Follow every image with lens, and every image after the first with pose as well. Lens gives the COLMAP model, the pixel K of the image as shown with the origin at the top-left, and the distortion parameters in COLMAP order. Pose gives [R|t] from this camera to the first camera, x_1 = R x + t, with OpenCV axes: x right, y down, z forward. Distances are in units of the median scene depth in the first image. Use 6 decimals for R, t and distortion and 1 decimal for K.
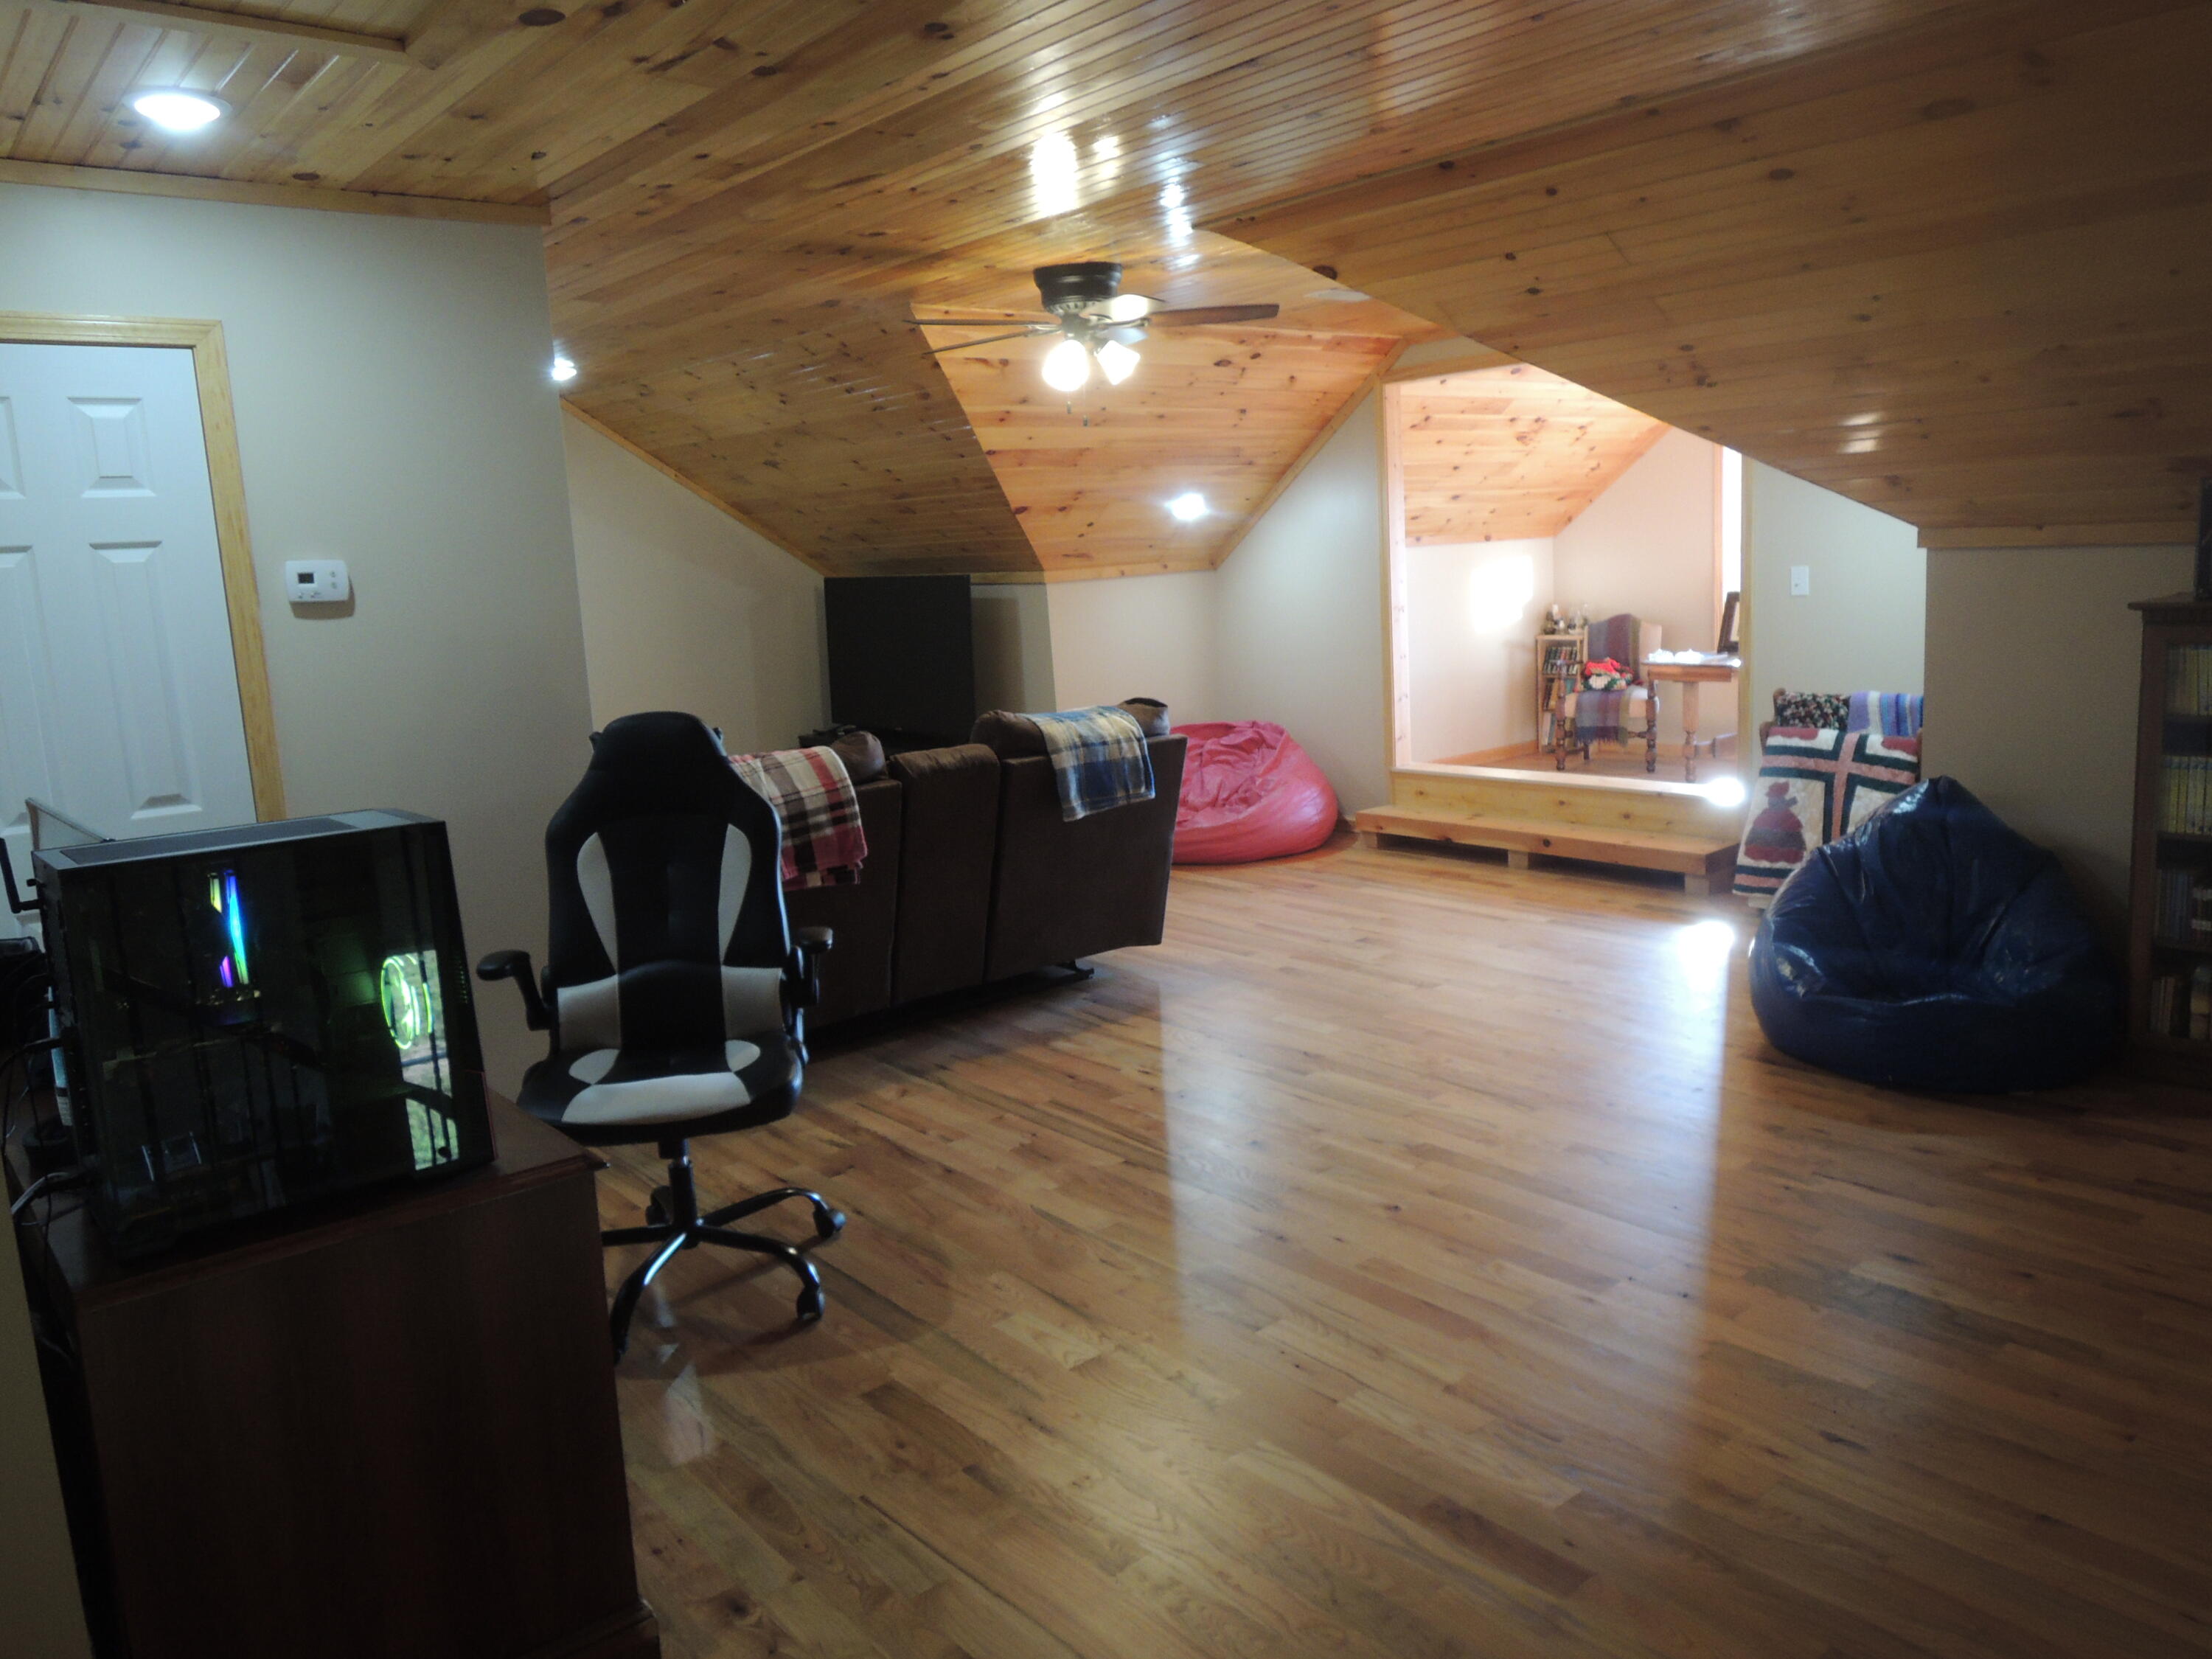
lens RADIAL K [[1584.4, 0, 1117.3], [0, 1584.4, 829.0], [0, 0, 1]] dist [-0.017796, -0.005806]
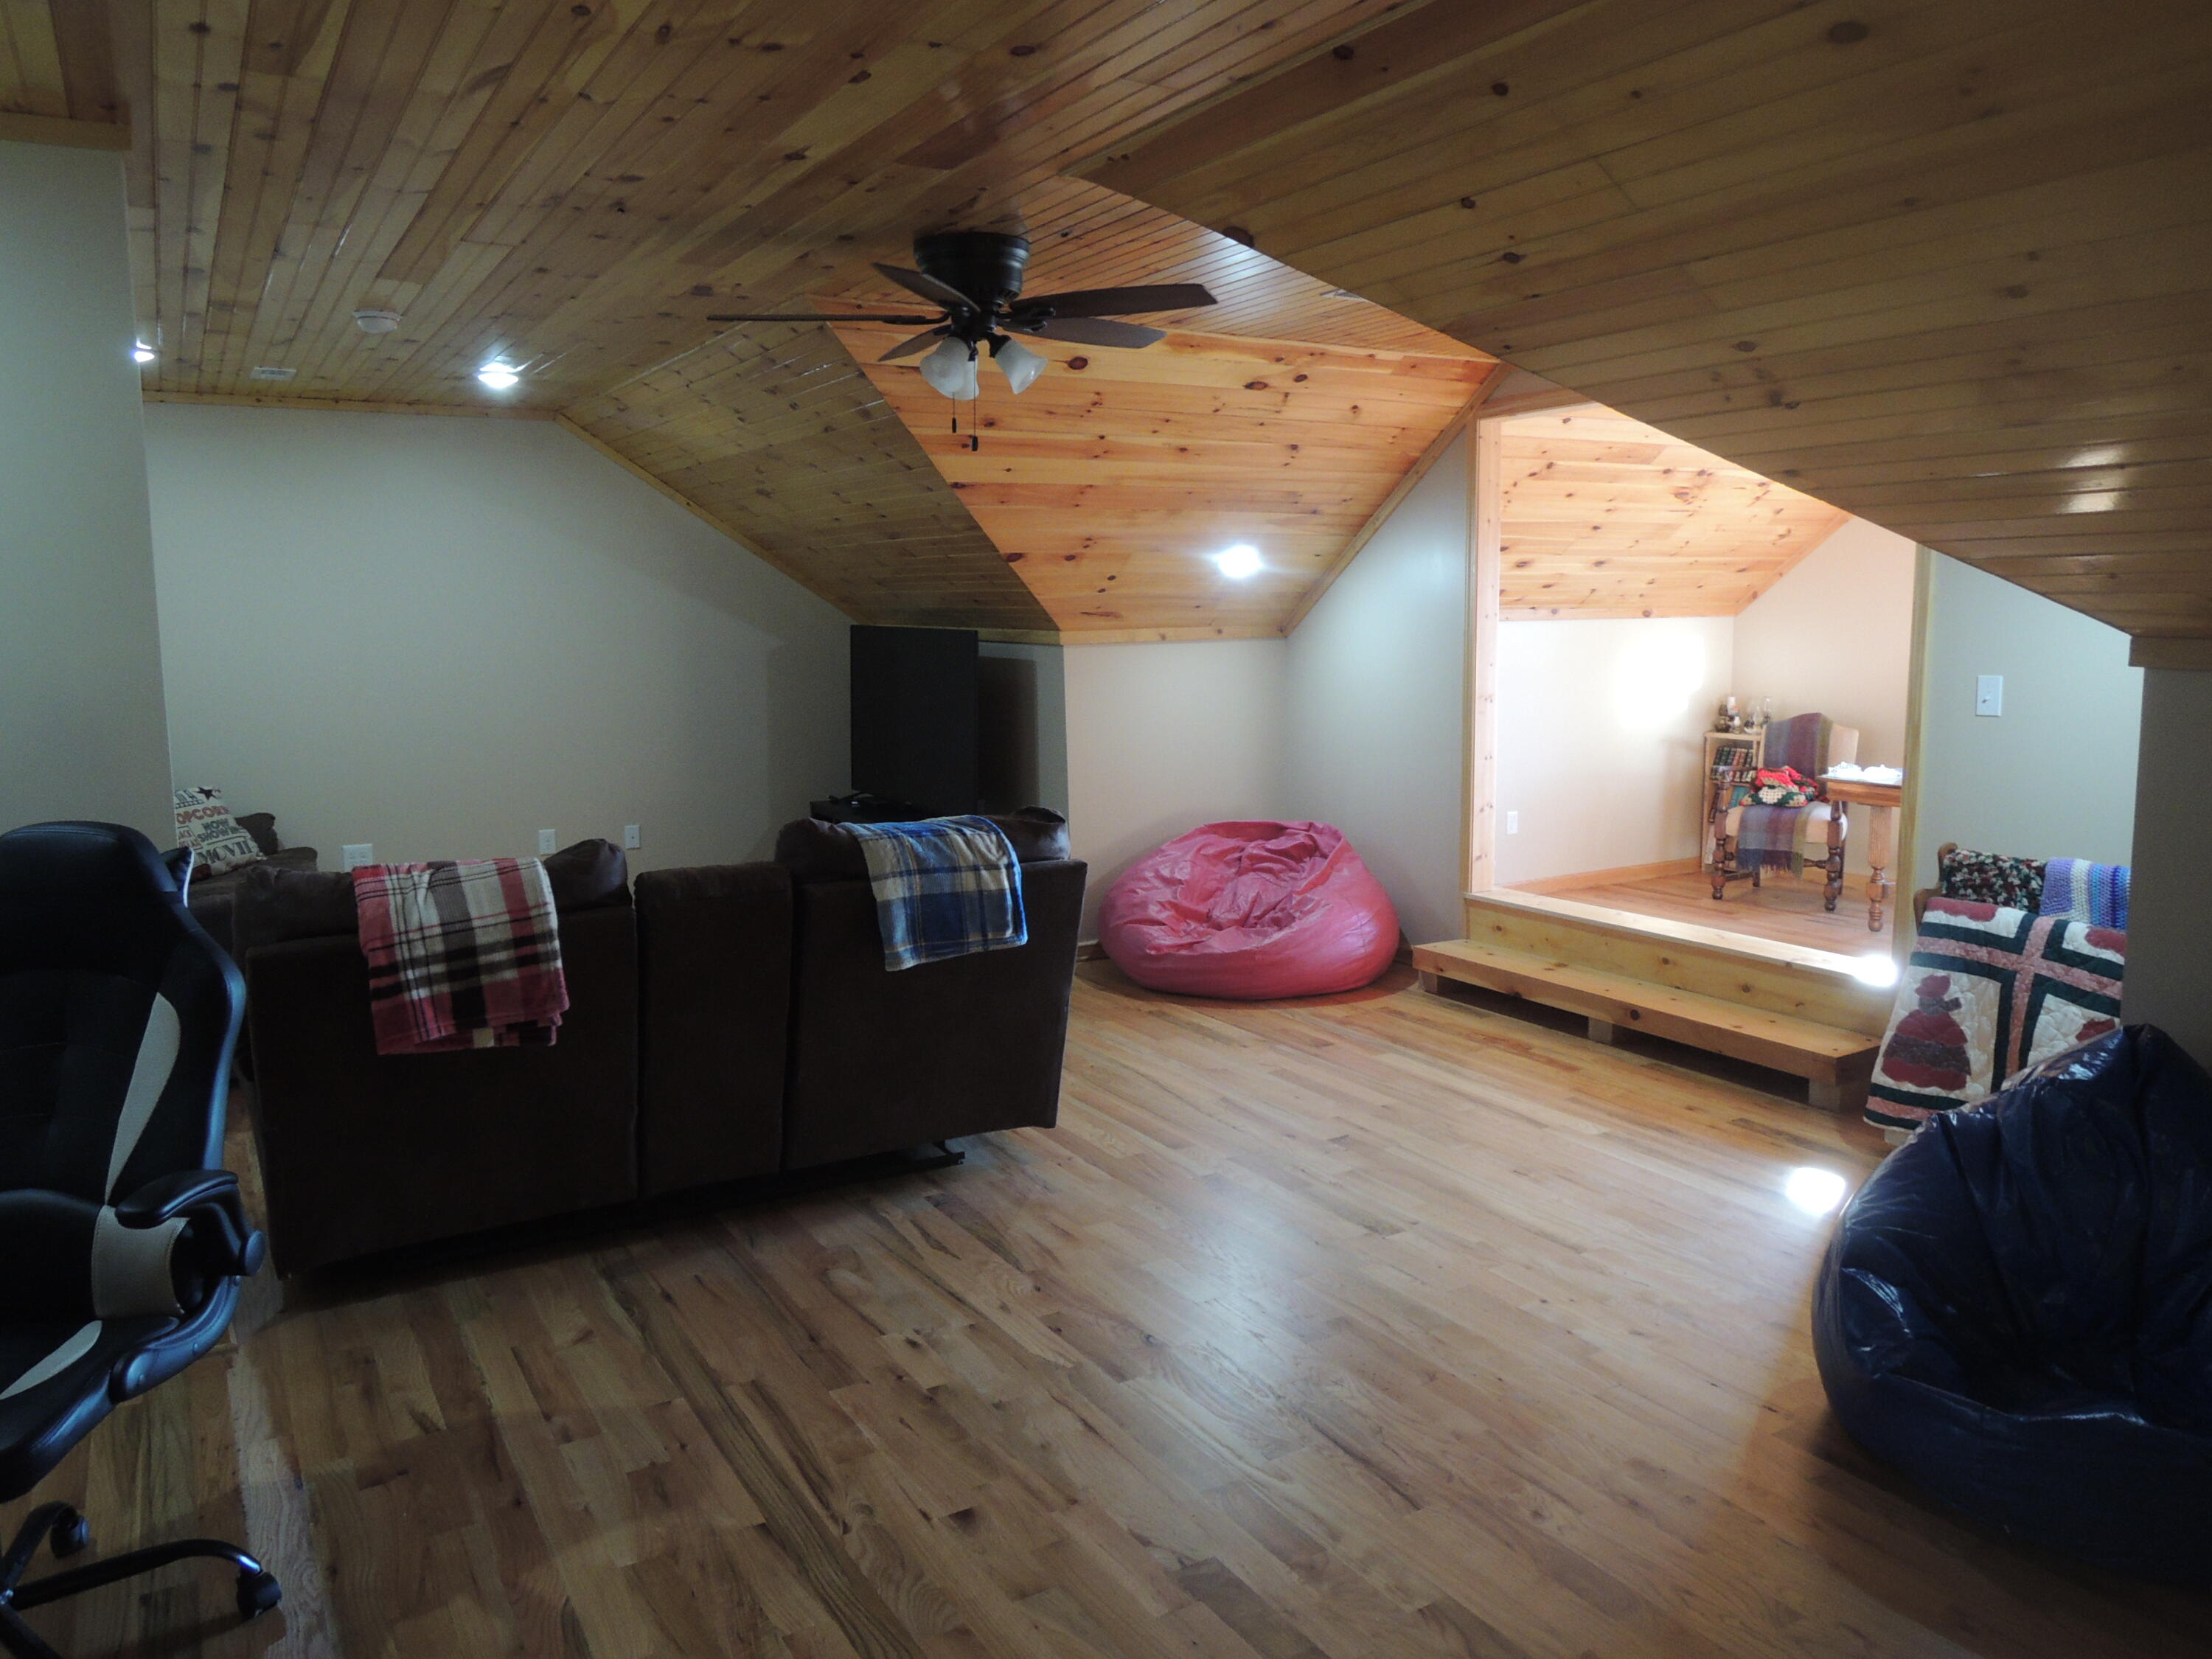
lens RADIAL K [[1584.4, 0, 1111.8], [0, 1584.4, 827.2], [0, 0, 1]] dist [-0.017796, -0.005806]
pose [[0.985802, 0.065761, -0.154500, 0.119802], [-0.070495, 0.997190, -0.025360, -0.039868], [0.152398, 0.035891, 0.987667, 0.179738]]
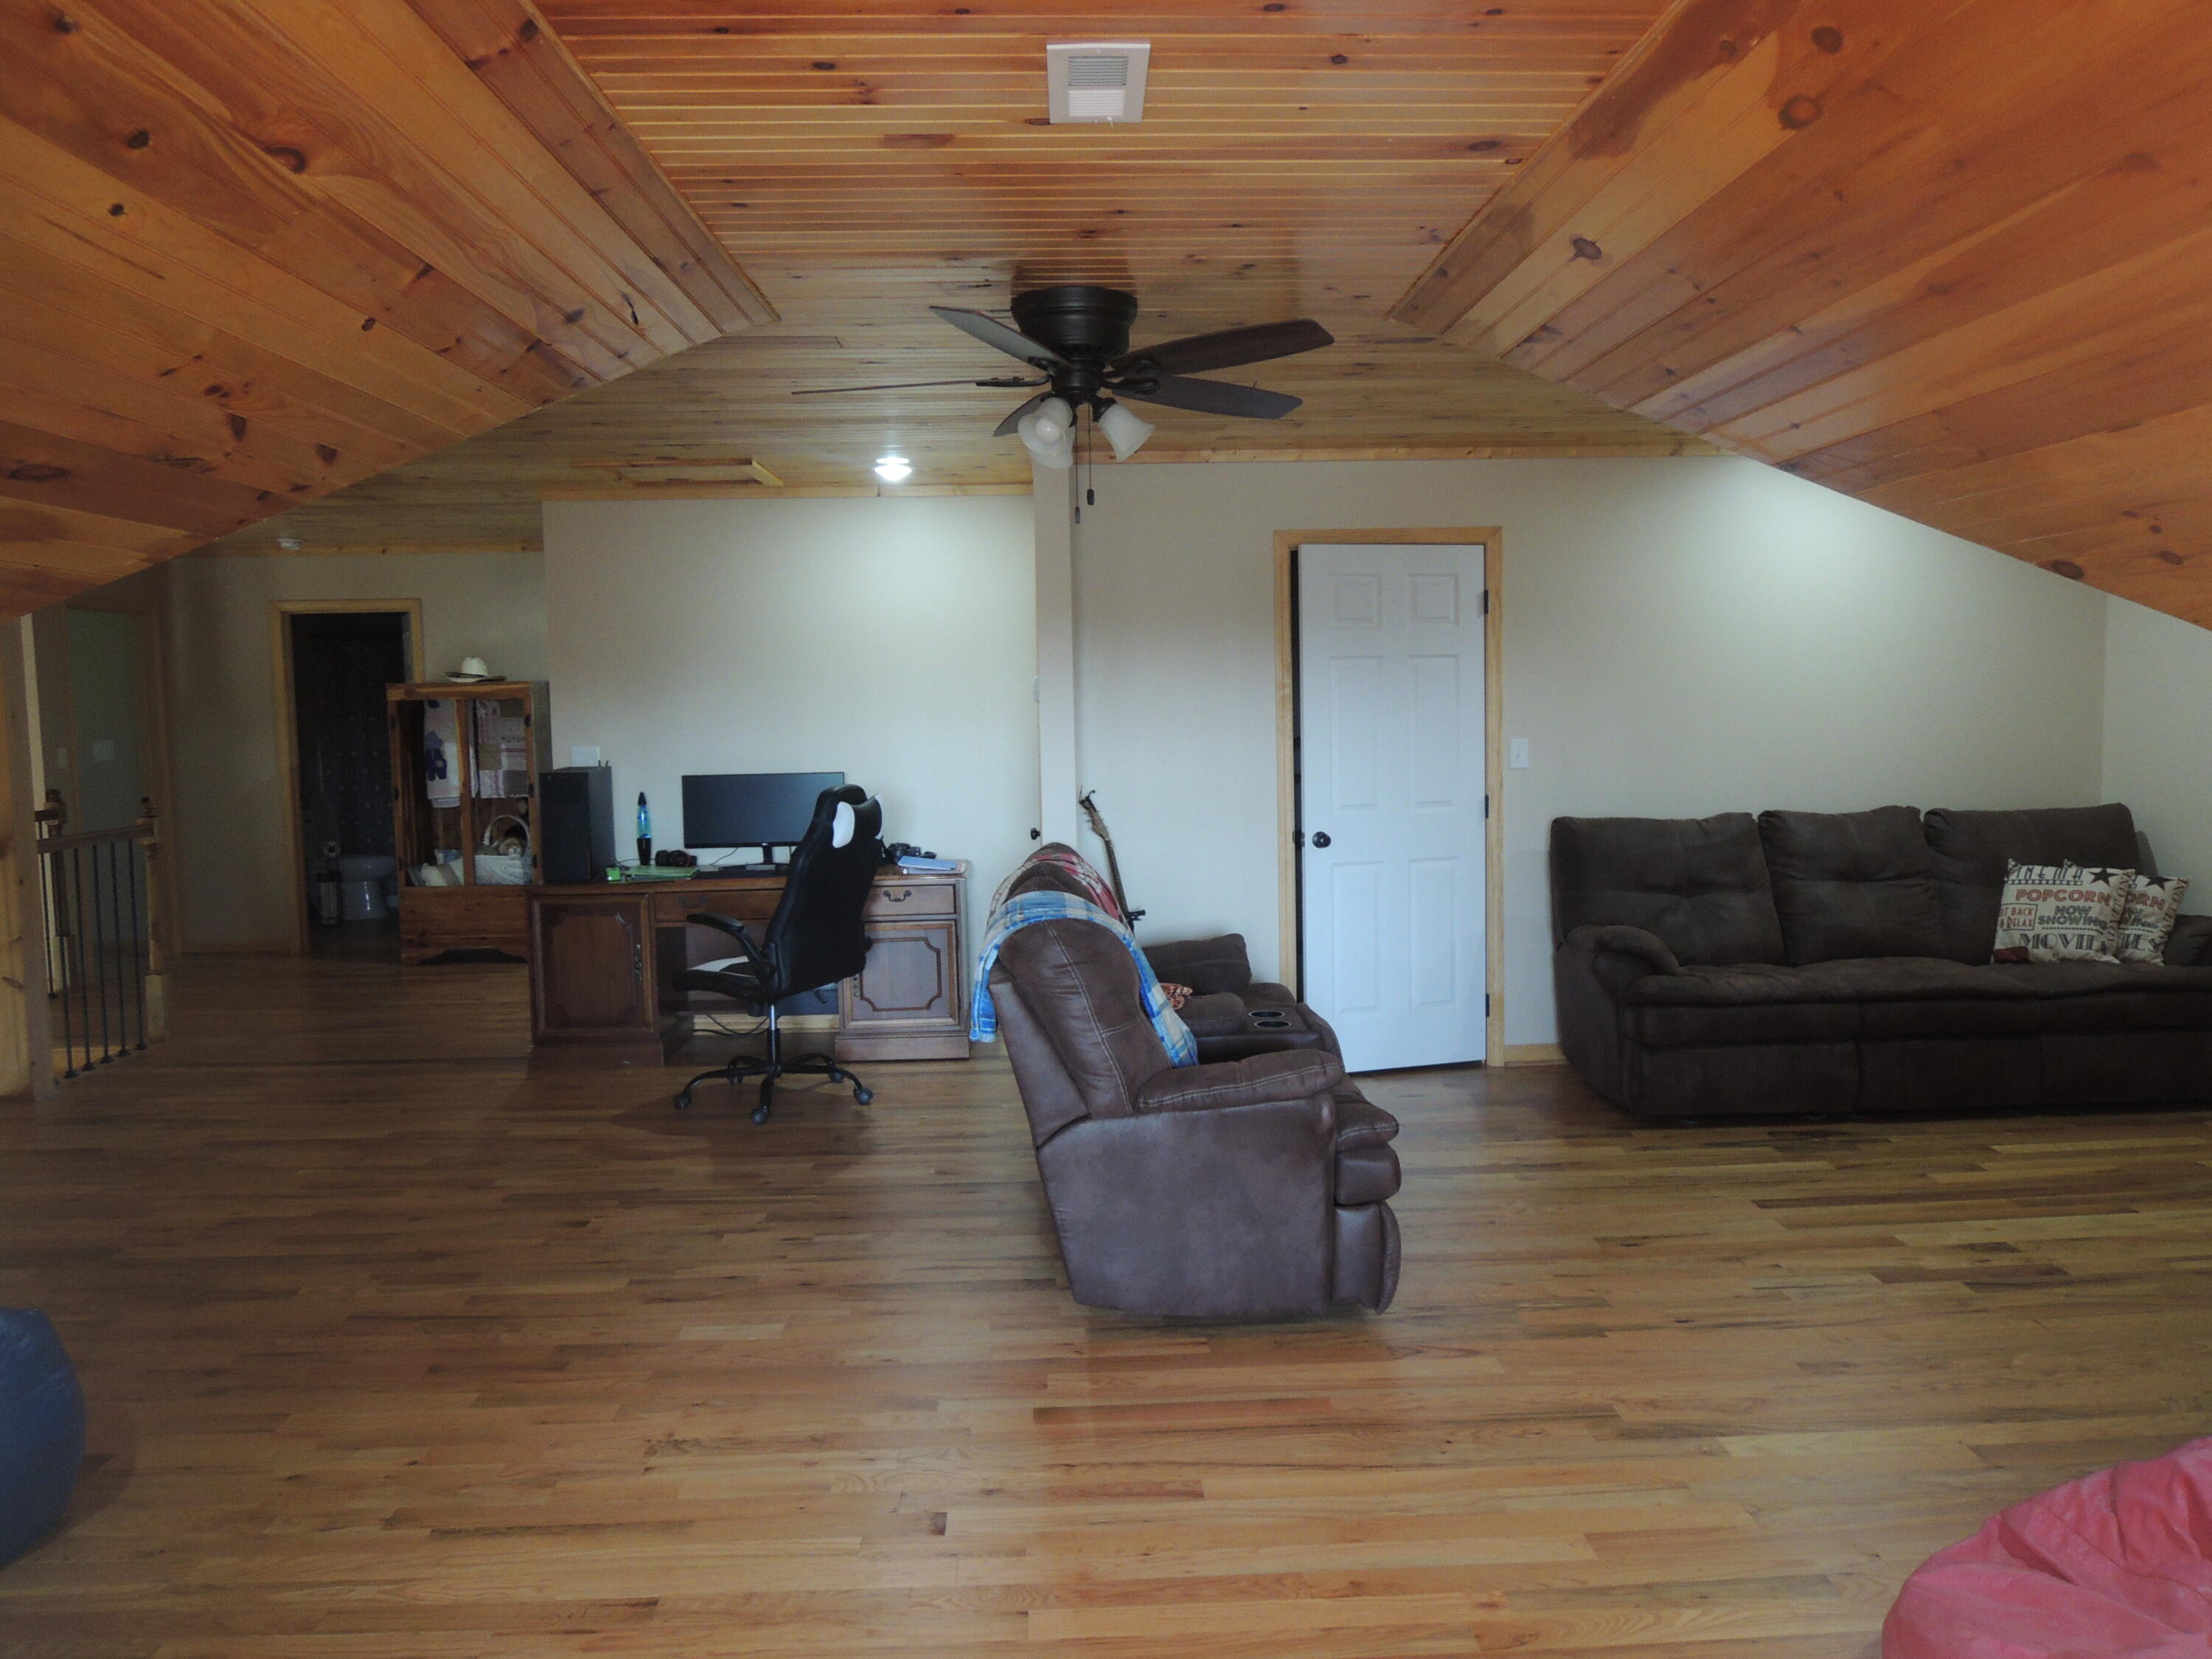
lens RADIAL K [[1584.4, 0, 1108.3], [0, 1584.4, 824.0], [0, 0, 1]] dist [-0.017796, -0.005806]
pose [[-0.614089, 0.130926, -0.778301, 0.366862], [-0.087830, 0.968682, 0.232251, -0.198231], [0.784334, 0.210981, -0.583358, 0.990682]]
